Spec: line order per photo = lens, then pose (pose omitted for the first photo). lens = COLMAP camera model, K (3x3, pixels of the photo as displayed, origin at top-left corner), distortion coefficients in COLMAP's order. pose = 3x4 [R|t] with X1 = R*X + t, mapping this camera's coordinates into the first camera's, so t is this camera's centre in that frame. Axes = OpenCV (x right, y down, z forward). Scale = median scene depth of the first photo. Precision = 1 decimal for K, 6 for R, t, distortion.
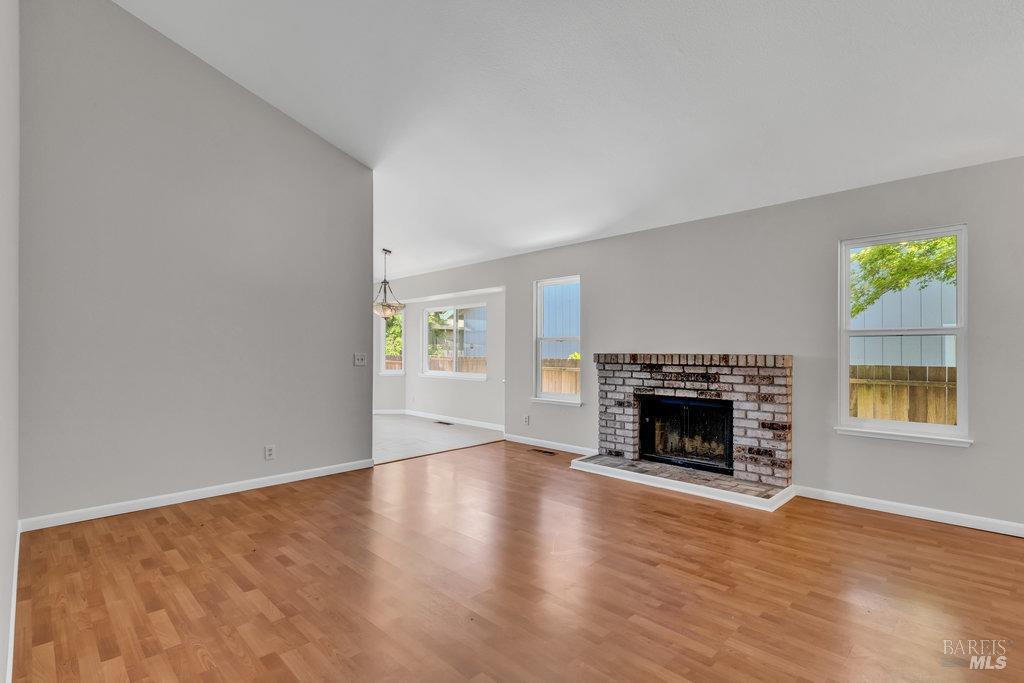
lens RADIAL K [[487.9, 0, 508.7], [0, 487.9, 346.8], [0, 0, 1]] dist [-0.000503, -0.000107]
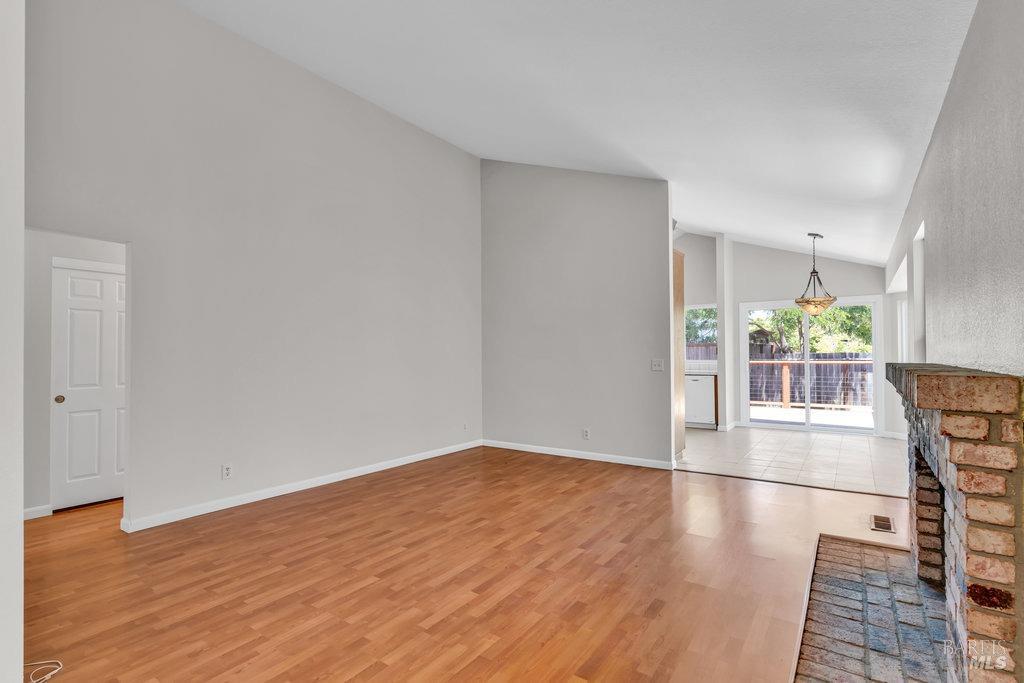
lens RADIAL K [[487.9, 0, 508.7], [0, 487.9, 346.8], [0, 0, 1]] dist [-0.000503, -0.000107]
pose [[0.173315, -0.011609, -0.984798, 0.752356], [0.010418, 0.999896, -0.009953, -0.006281], [0.984811, -0.008535, 0.173418, 0.552129]]
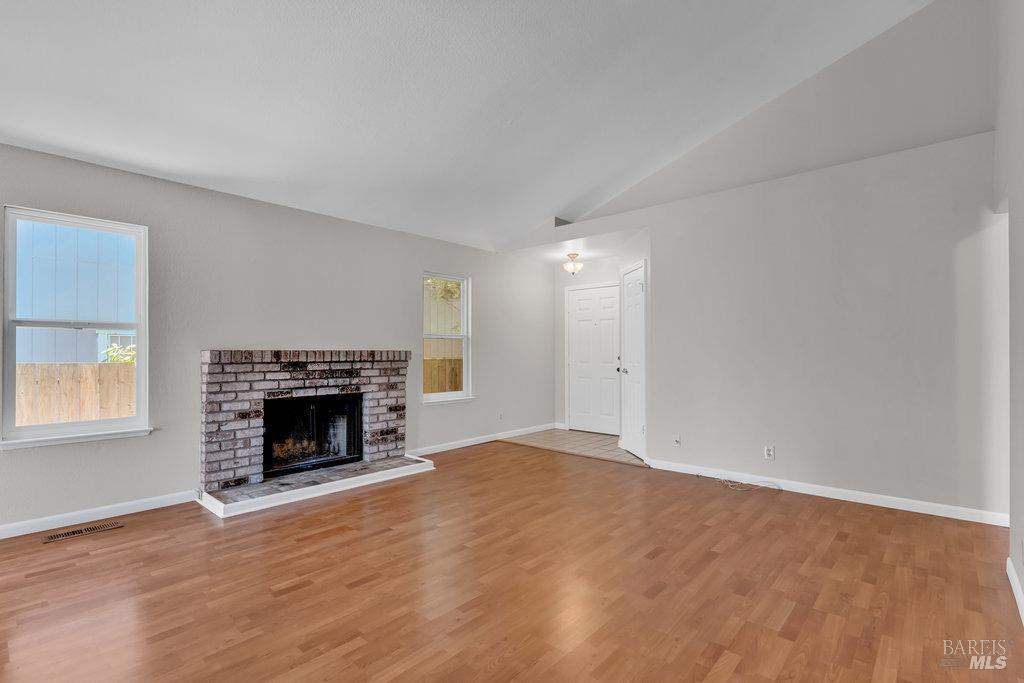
lens RADIAL K [[487.9, 0, 508.7], [0, 487.9, 346.8], [0, 0, 1]] dist [-0.000503, -0.000107]
pose [[-0.065828, 0.011918, 0.997760, -0.640622], [-0.004299, 0.999916, -0.012227, 0.017930], [-0.997822, -0.005094, -0.065771, 0.714302]]
